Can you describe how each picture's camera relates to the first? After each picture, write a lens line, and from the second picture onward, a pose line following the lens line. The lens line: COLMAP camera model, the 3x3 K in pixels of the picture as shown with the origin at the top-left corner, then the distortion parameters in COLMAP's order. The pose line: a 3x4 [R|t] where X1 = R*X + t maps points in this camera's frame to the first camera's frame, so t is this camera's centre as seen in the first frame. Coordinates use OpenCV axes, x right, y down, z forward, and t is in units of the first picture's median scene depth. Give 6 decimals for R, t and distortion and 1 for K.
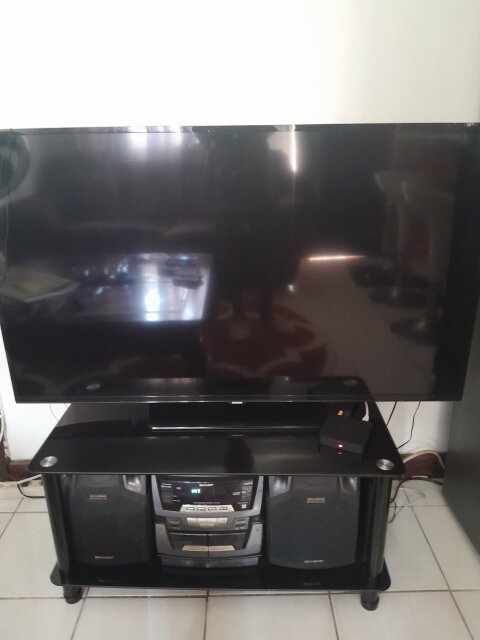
lens RADIAL K [[496.1, 0, 240.0], [0, 496.1, 320.0], [0, 0, 1]] dist [0.067389, -0.134338]
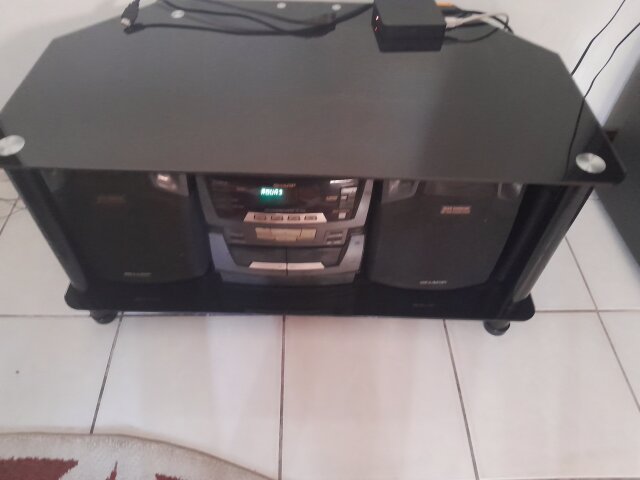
lens RADIAL K [[496.1, 0, 320.0], [0, 496.1, 240.0], [0, 0, 1]] dist [0.067389, -0.134338]
pose [[0.999125, 0.011991, 0.040074, -0.045496], [-0.030311, 0.867746, 0.496083, 0.078346], [-0.028826, -0.496863, 0.867350, 0.413812]]
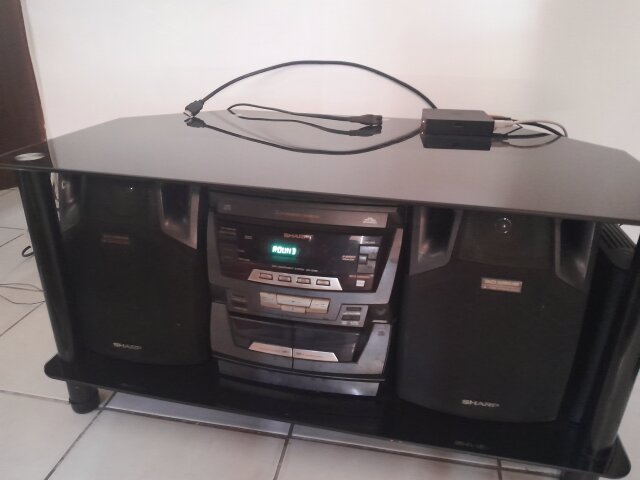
lens RADIAL K [[496.1, 0, 320.0], [0, 496.1, 240.0], [0, 0, 1]] dist [0.067389, -0.134338]
pose [[0.982264, 0.101172, -0.157868, 0.044703], [-0.091090, 0.993389, 0.069860, 0.285304], [0.163892, -0.054240, 0.984986, 0.447922]]
